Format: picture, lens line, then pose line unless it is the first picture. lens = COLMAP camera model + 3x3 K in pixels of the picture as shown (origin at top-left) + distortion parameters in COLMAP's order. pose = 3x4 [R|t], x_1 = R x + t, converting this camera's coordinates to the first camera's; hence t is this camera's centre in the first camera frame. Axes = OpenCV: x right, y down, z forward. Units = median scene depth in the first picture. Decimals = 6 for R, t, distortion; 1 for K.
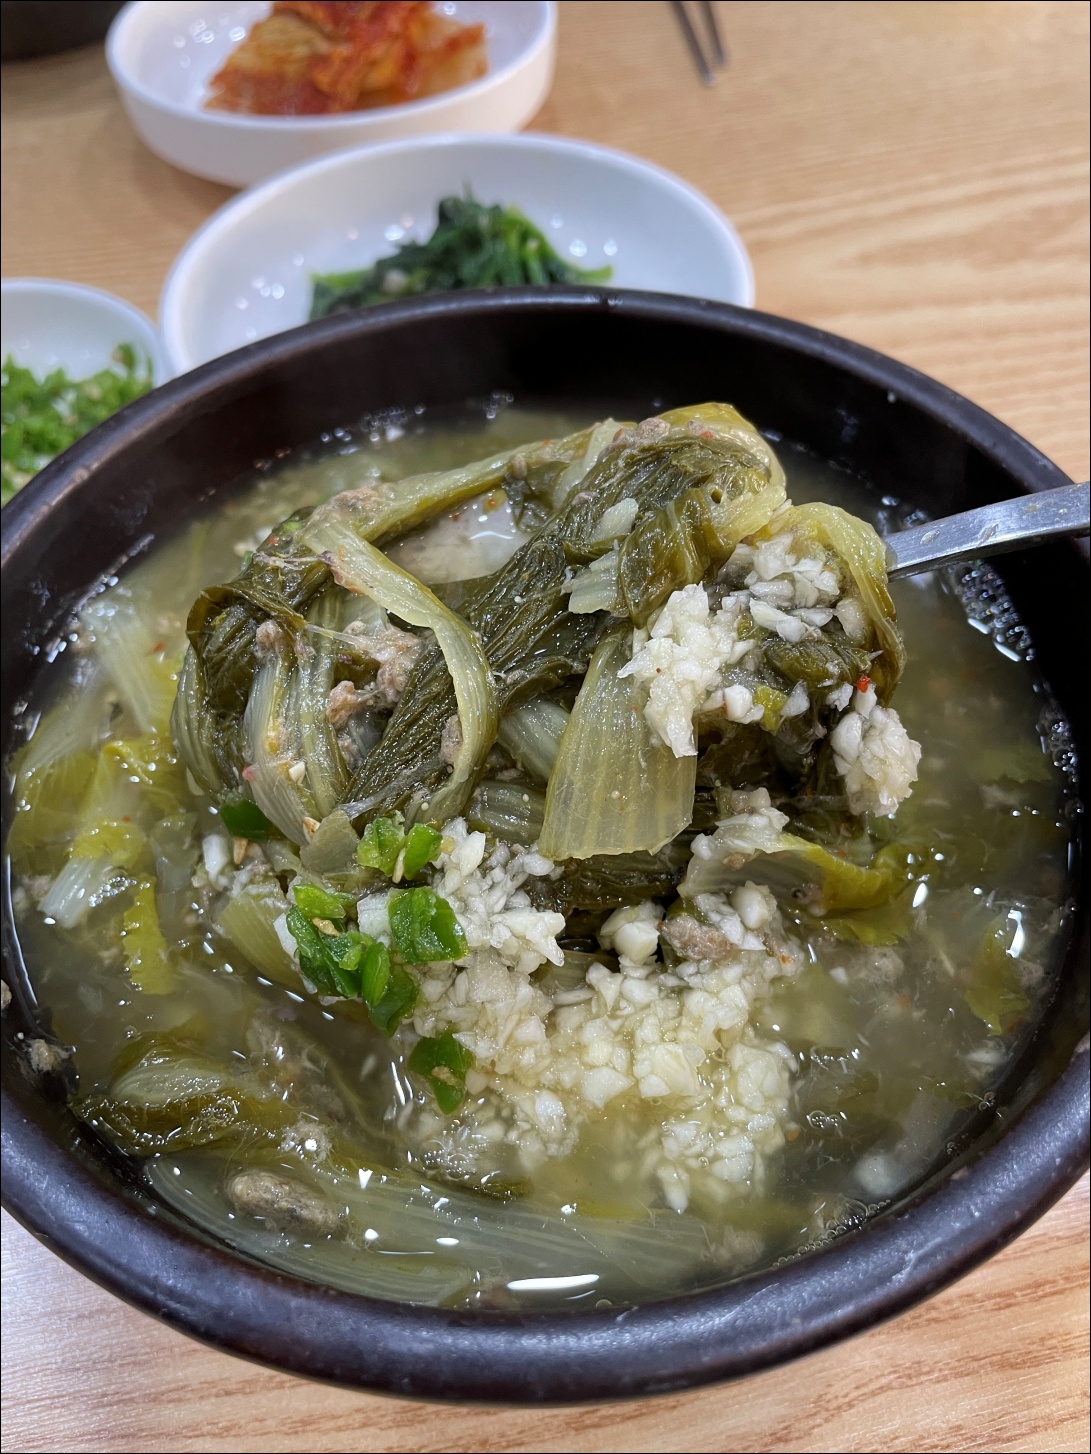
lens RADIAL K [[1132.2, 0, 545.6], [0, 1132.2, 730.2], [0, 0, 1]] dist [0.035497, -0.080415]
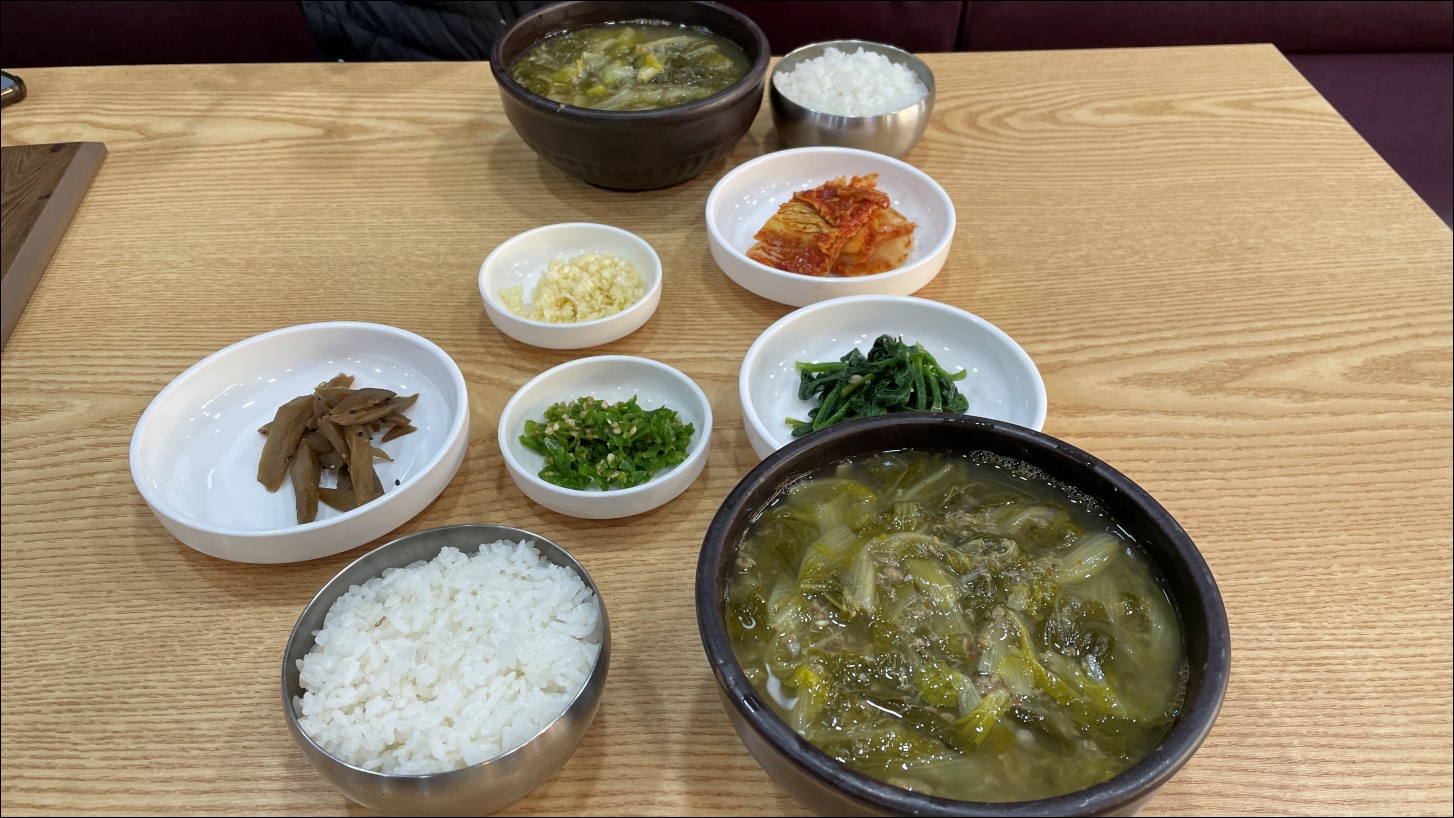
lens RADIAL K [[1138.2, 0, 728.3], [0, 1138.2, 374.8], [0, 0, 1]] dist [0.041444, -0.092046]
pose [[0.988043, 0.115226, -0.102437, -0.173007], [-0.136803, 0.961621, -0.237846, 0.093972], [0.071099, 0.249016, 0.965886, -0.900503]]
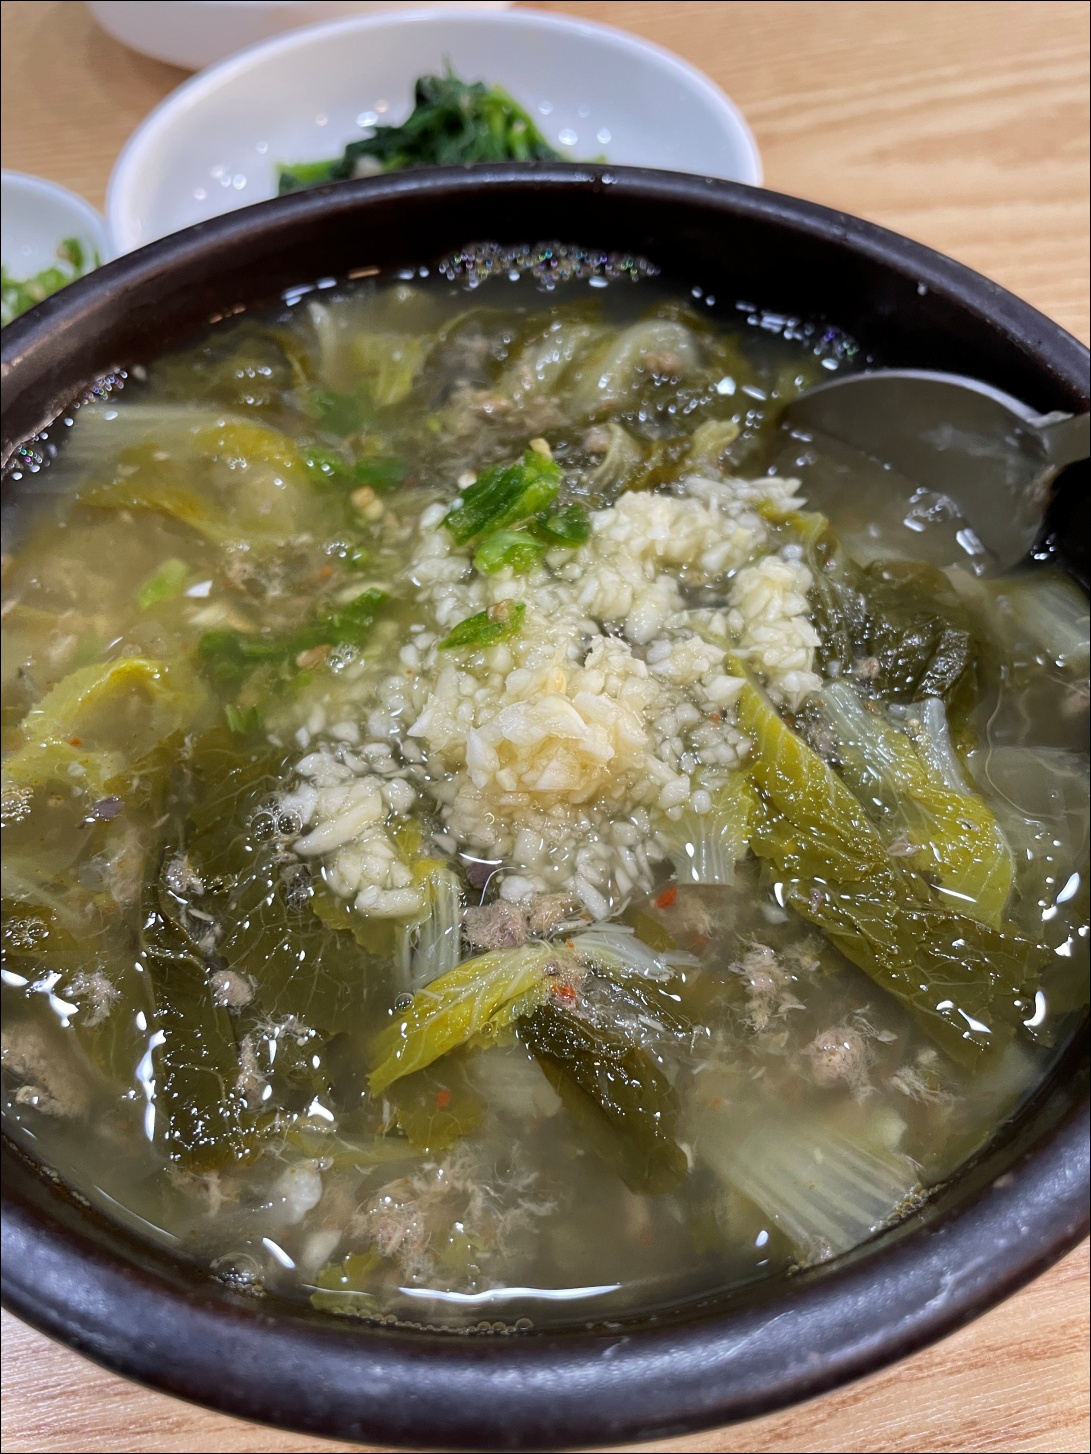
lens RADIAL K [[1132.2, 0, 545.1], [0, 1132.2, 732.1], [0, 0, 1]] dist [0.035497, -0.080415]
pose [[0.999952, 0.004090, 0.008927, 0.003529], [-0.004589, 0.998387, 0.056587, 0.001743], [-0.008681, -0.056625, 0.998358, 0.069581]]
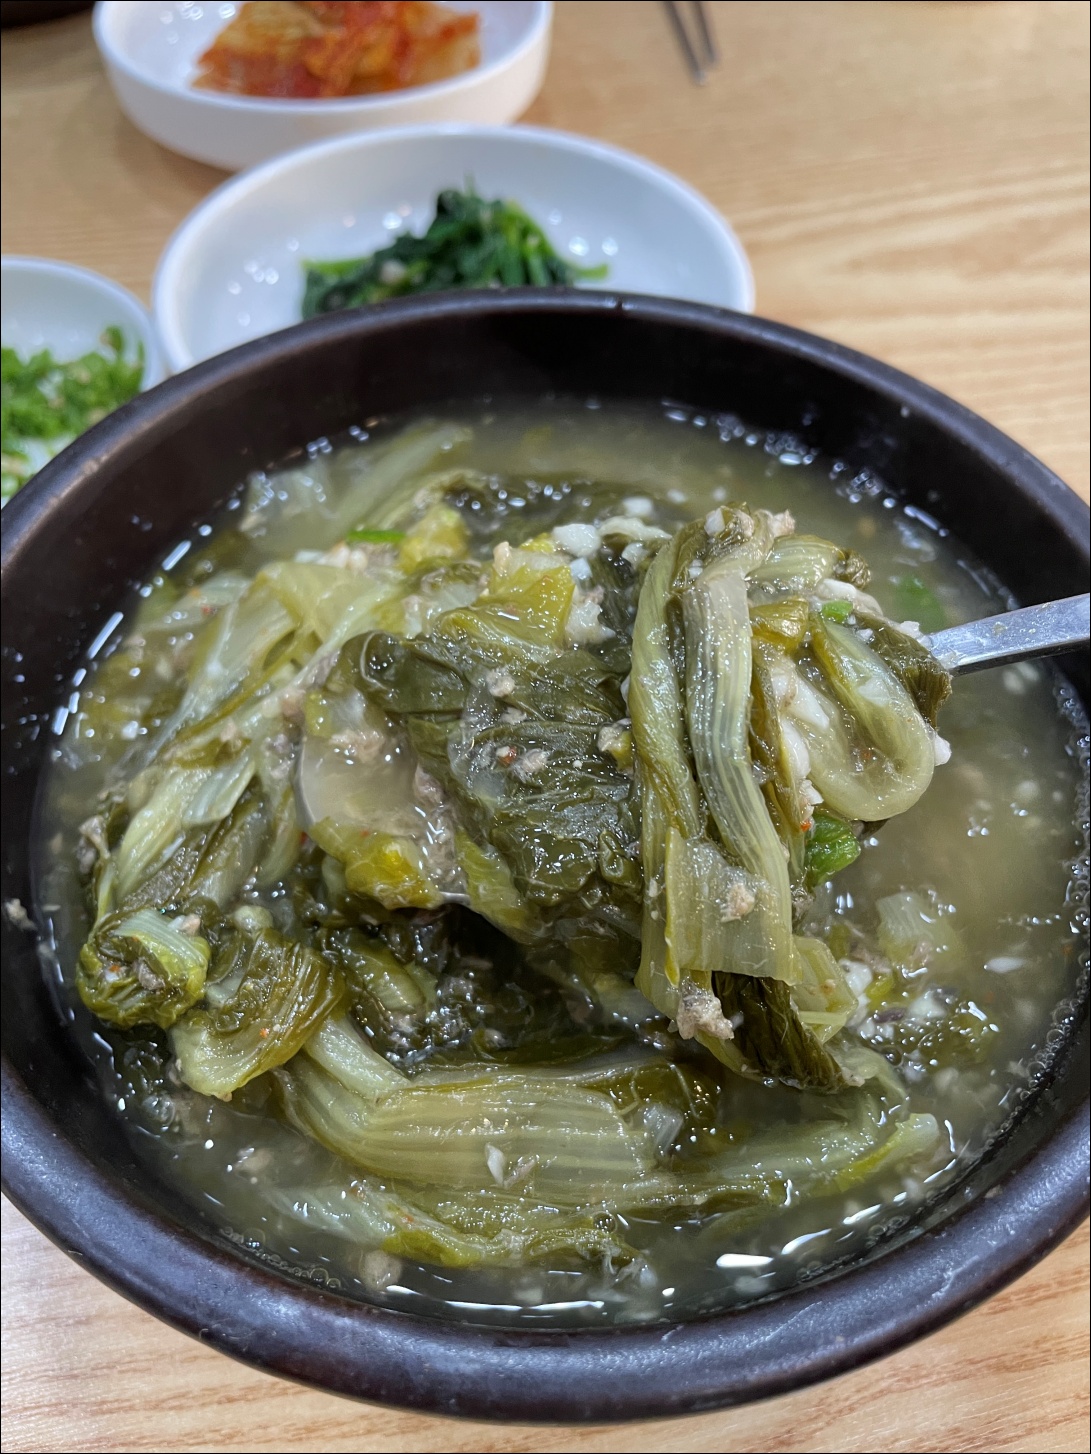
lens RADIAL K [[1132.2, 0, 540.5], [0, 1132.2, 723.1], [0, 0, 1]] dist [0.035497, -0.080415]
pose [[0.998983, 0.018763, 0.040987, -0.038290], [-0.019045, 0.999797, 0.006509, -0.011715], [-0.040857, -0.007283, 0.999138, 0.002150]]
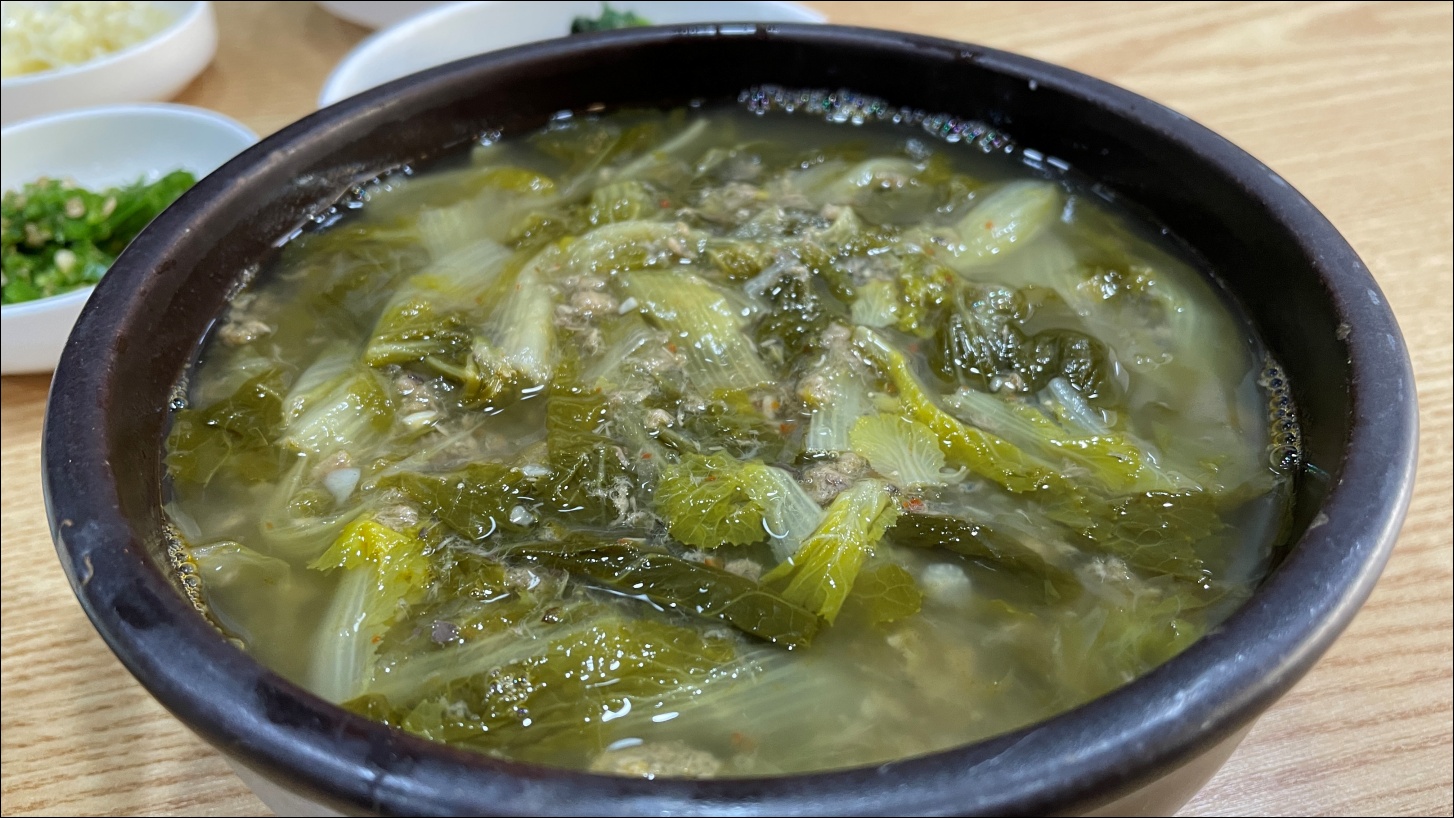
lens RADIAL K [[1138.2, 0, 724.1], [0, 1138.2, 393.9], [0, 0, 1]] dist [0.041444, -0.092046]
pose [[0.998209, -0.033389, 0.049645, -0.039652], [0.044735, 0.967525, -0.248783, 0.177613], [-0.039726, 0.250559, 0.967286, 0.013356]]
